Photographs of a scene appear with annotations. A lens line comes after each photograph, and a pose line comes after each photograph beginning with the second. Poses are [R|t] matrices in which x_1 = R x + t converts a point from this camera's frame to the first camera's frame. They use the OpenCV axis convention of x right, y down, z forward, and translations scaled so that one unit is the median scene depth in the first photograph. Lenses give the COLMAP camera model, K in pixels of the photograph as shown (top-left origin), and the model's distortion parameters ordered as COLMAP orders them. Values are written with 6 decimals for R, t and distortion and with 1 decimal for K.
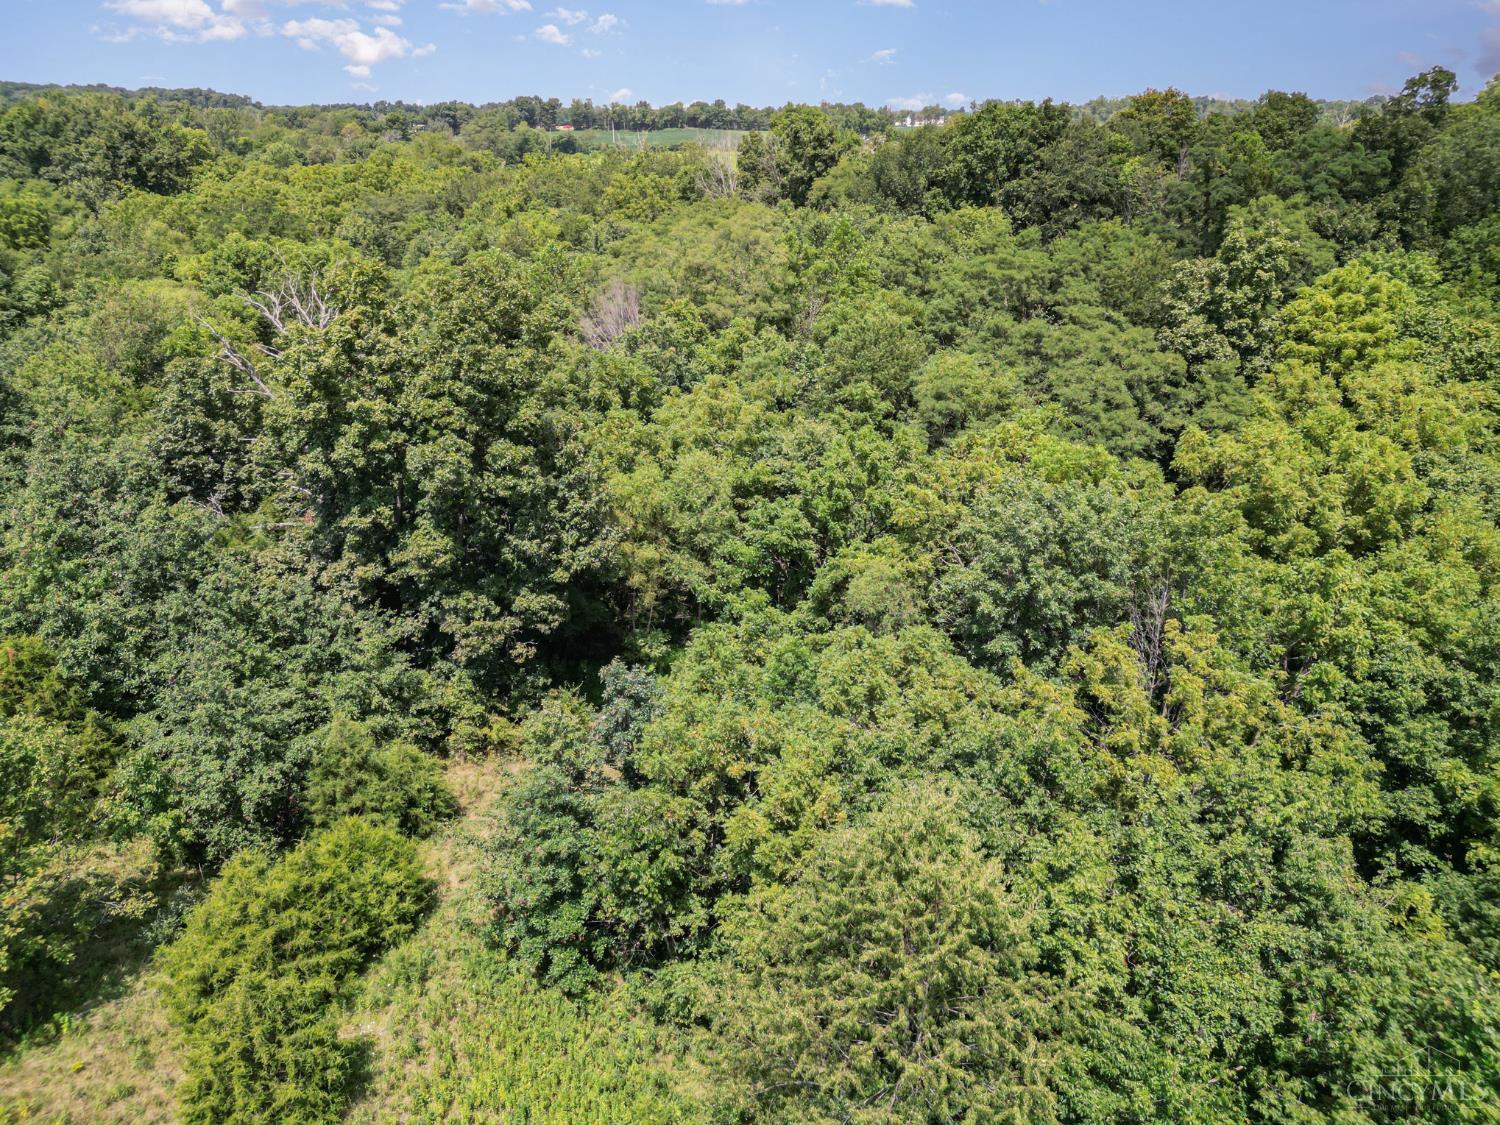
lens RADIAL K [[1058.8, 0, 751.2], [0, 1058.8, 565.4], [0, 0, 1]] dist [0.028308, -0.013076]
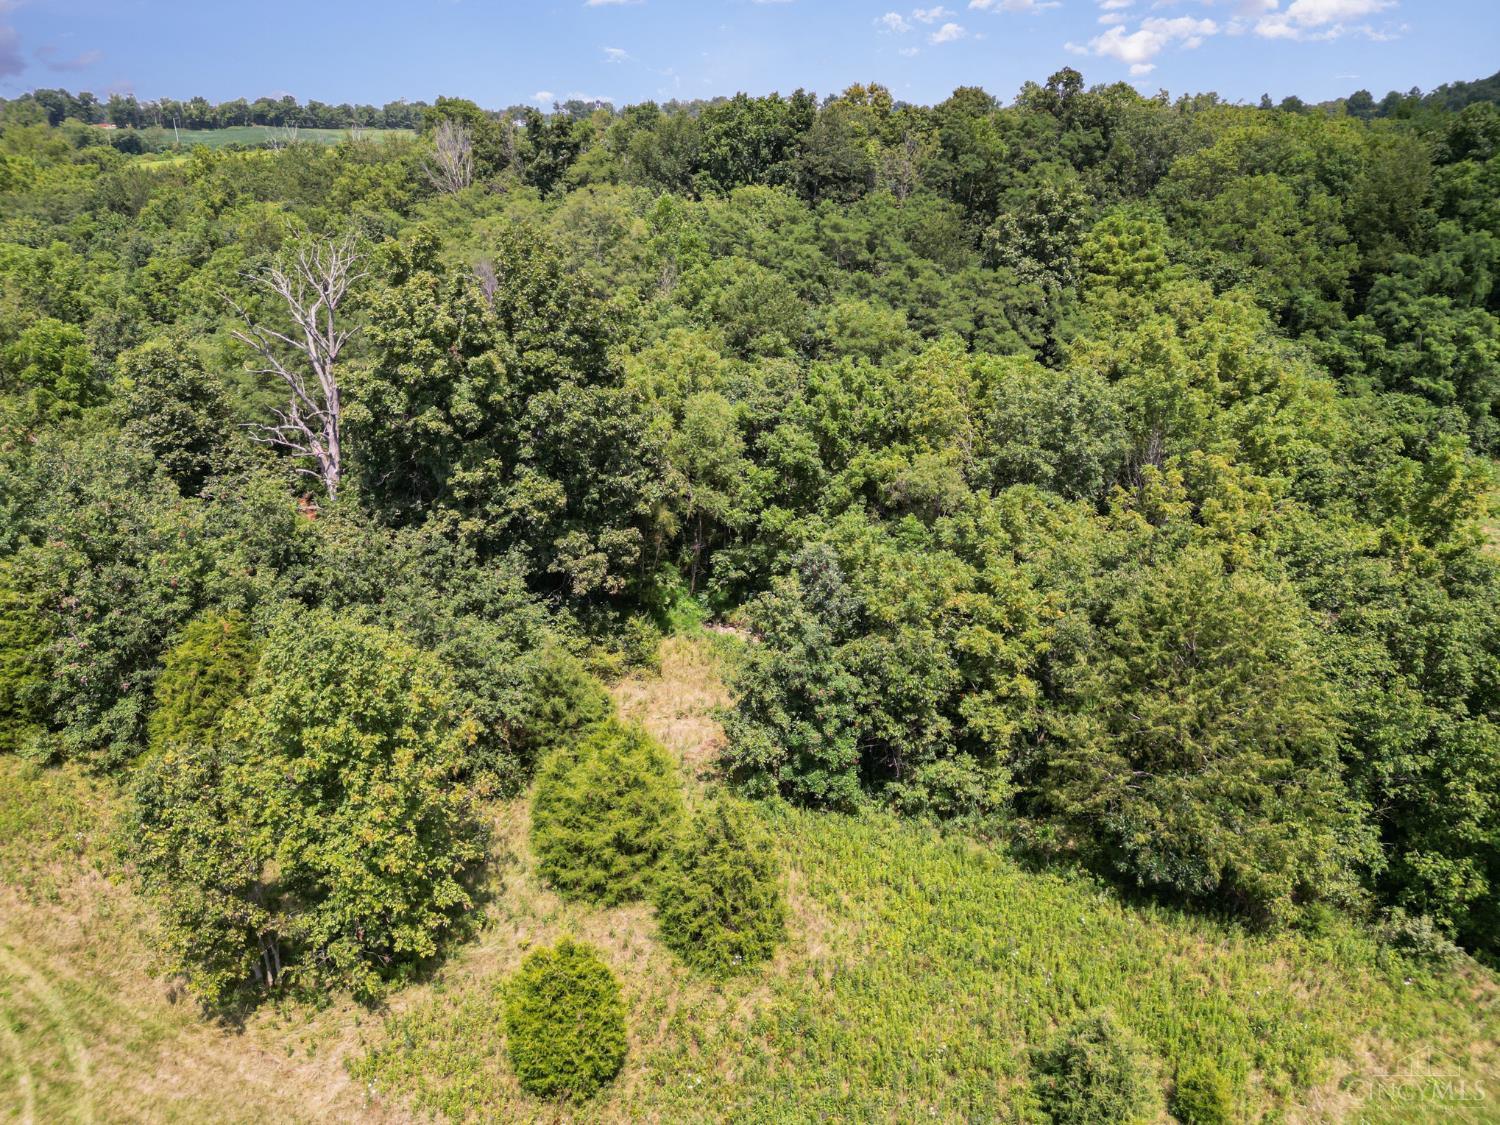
lens RADIAL K [[1058.8, 0, 749.3], [0, 1058.8, 559.4], [0, 0, 1]] dist [0.028308, -0.013076]
pose [[0.928219, -0.143917, 0.343070, -0.373348], [0.145913, 0.989092, 0.020138, 0.045438], [-0.342226, 0.031366, 0.939094, -0.053499]]
